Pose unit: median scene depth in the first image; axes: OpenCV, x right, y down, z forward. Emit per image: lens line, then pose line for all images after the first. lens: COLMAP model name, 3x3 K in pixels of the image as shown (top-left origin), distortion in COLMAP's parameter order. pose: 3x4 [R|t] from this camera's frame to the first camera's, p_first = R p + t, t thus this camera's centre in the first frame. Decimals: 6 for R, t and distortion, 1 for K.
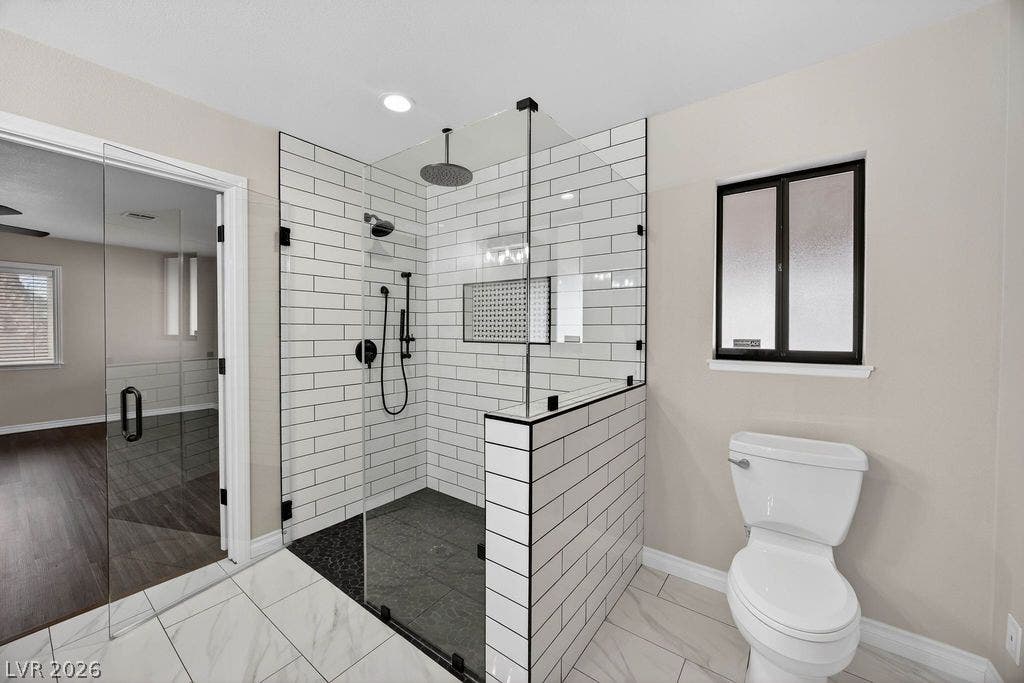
lens RADIAL K [[392.7, 0, 507.3], [0, 392.7, 338.8], [0, 0, 1]] dist [-0.011075, 0.000372]
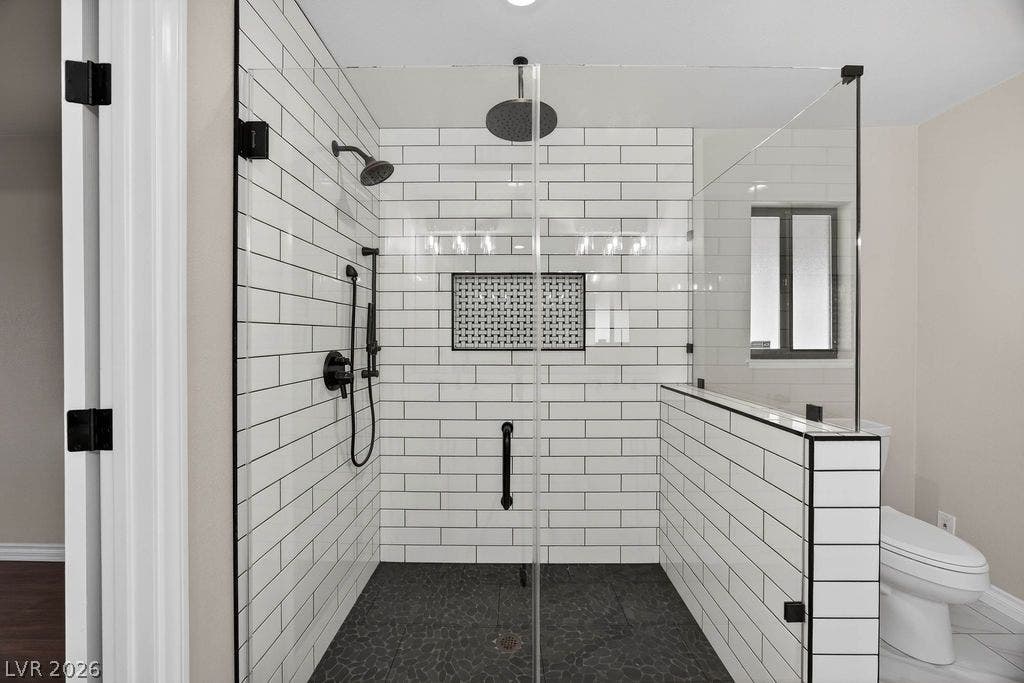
lens RADIAL K [[395.4, 0, 513.1], [0, 395.4, 339.4], [0, 0, 1]] dist [-0.003982, 0.000110]
pose [[0.803045, -0.012217, 0.595793, -0.494488], [0.018034, 0.999830, -0.003806, -0.008613], [-0.595645, 0.013801, 0.803129, 0.348370]]
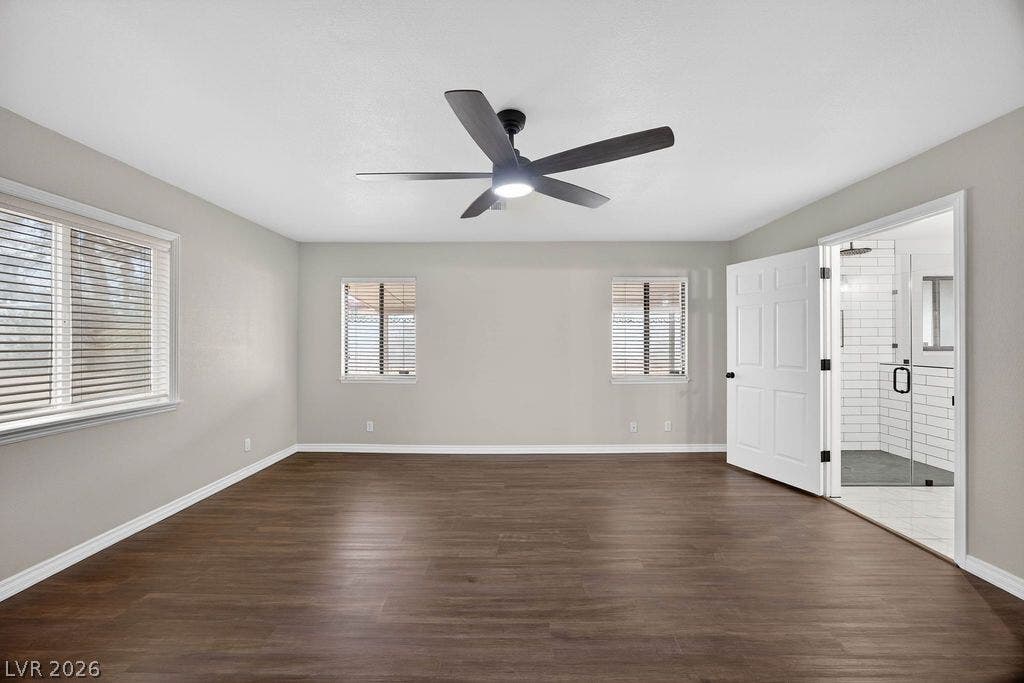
lens RADIAL K [[392.7, 0, 507.3], [0, 392.7, 338.8], [0, 0, 1]] dist [-0.011075, 0.000372]
pose [[0.806618, -0.004568, 0.591056, -2.008788], [0.018204, 0.999688, -0.017117, -0.018339], [-0.590793, 0.024567, 0.806449, 0.418747]]
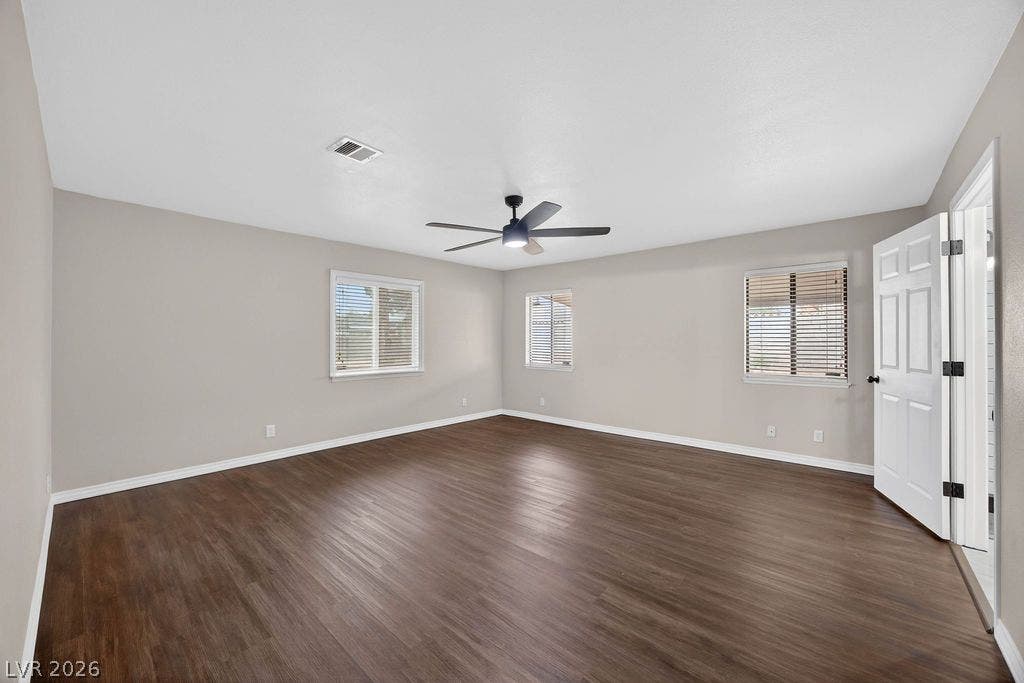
lens RADIAL K [[392.7, 0, 507.3], [0, 392.7, 338.8], [0, 0, 1]] dist [-0.011075, 0.000372]
pose [[0.996102, -0.008908, -0.087755, -1.493389], [0.007103, 0.999757, -0.020856, -0.000472], [0.087919, 0.020151, 0.995924, -0.156327]]
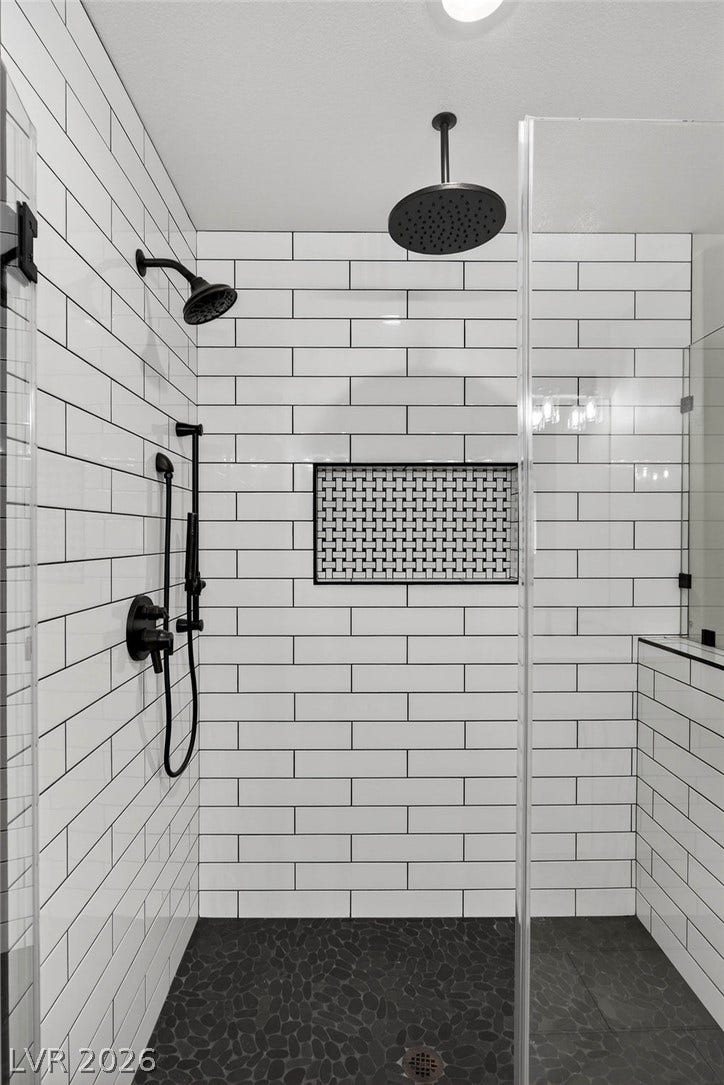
lens RADIAL K [[571.8, 0, 358.8], [0, 571.8, 548.5], [0, 0, 1]] dist [0.010806, -0.001744]
pose [[0.792840, -0.017324, 0.609184, -0.518548], [0.017593, 0.999830, 0.005536, -0.040562], [-0.609176, 0.006328, 0.793010, 0.443677]]
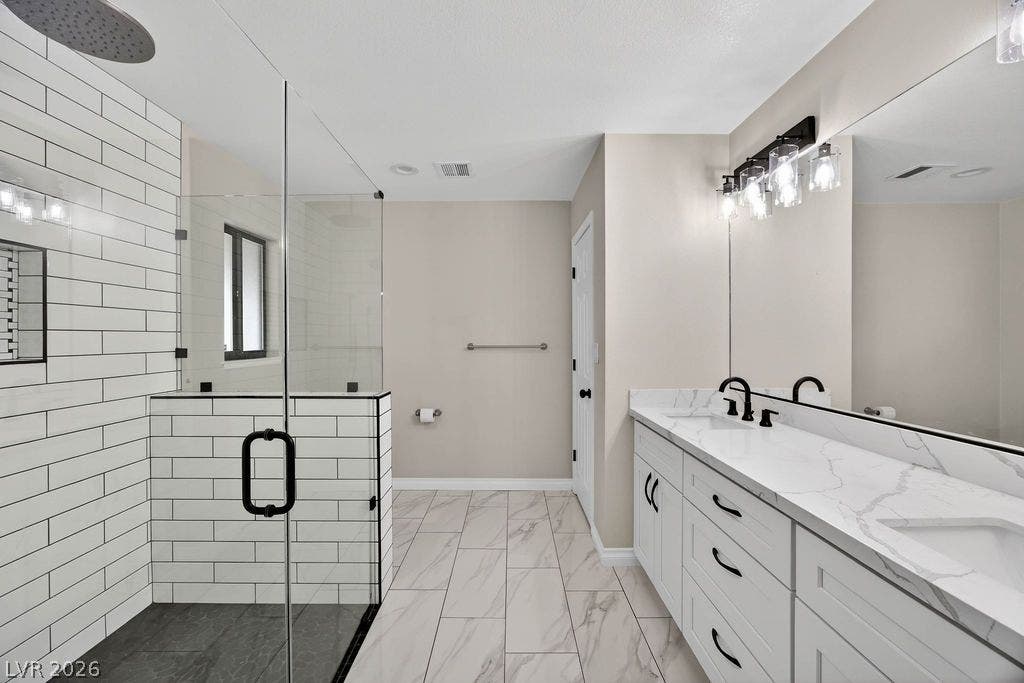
lens RADIAL K [[395.4, 0, 513.1], [0, 395.4, 339.4], [0, 0, 1]] dist [-0.003982, 0.000110]
pose [[-0.595709, -0.005990, 0.803178, -0.716259], [0.017018, 0.999654, 0.020077, -0.017775], [-0.803020, 0.025629, -0.595400, 0.711107]]
